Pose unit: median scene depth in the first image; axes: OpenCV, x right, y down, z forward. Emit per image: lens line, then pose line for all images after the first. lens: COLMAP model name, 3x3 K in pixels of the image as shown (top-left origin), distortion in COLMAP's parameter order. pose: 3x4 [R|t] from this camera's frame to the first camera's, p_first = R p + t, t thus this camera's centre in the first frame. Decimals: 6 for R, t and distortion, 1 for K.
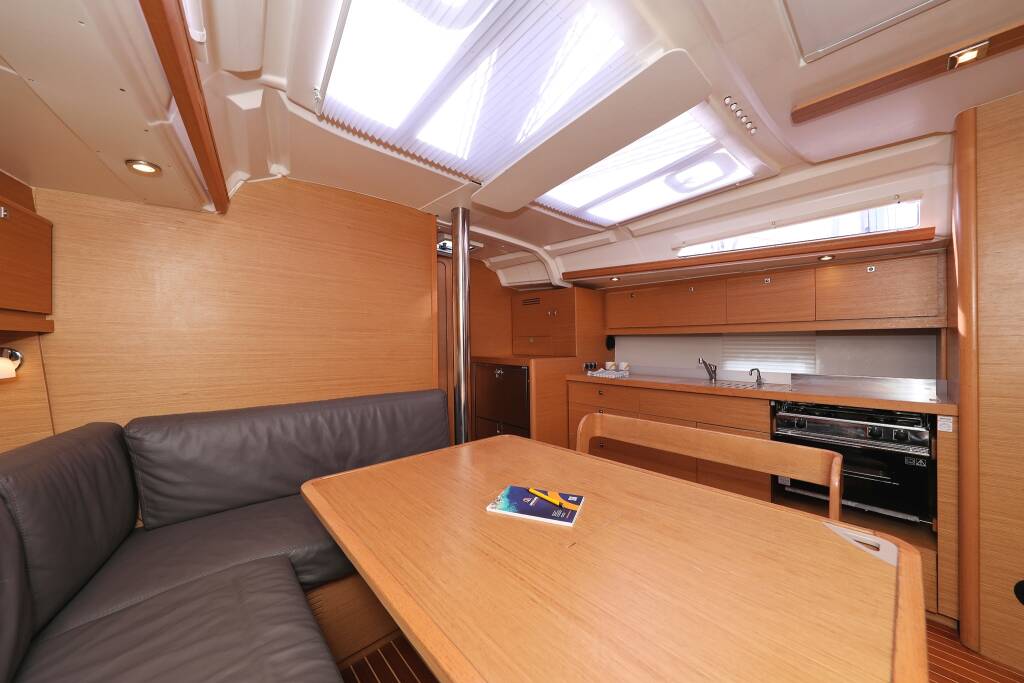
lens RADIAL K [[364.9, 0, 516.9], [0, 364.9, 345.3], [0, 0, 1]] dist [-0.001949, 0.000032]
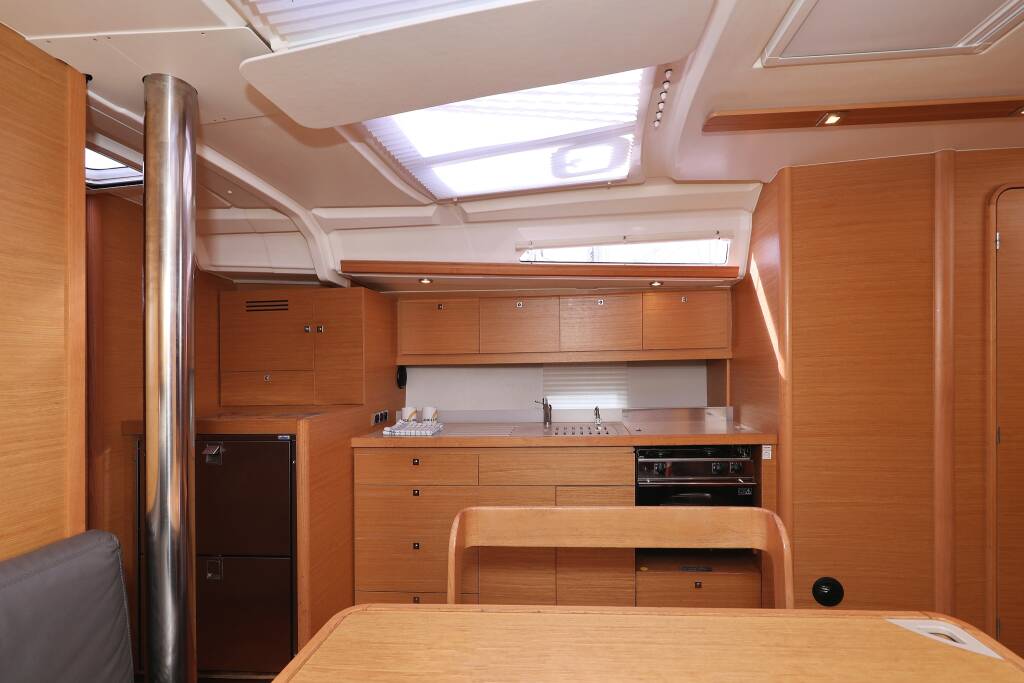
lens RADIAL K [[474.5, 0, 510.1], [0, 474.5, 348.3], [0, 0, 1]] dist [0.002940, -0.000523]
pose [[0.733416, -0.000392, 0.679780, -0.220744], [0.014058, 0.999795, -0.014591, -0.054124], [-0.679635, 0.020258, 0.733271, 0.321173]]
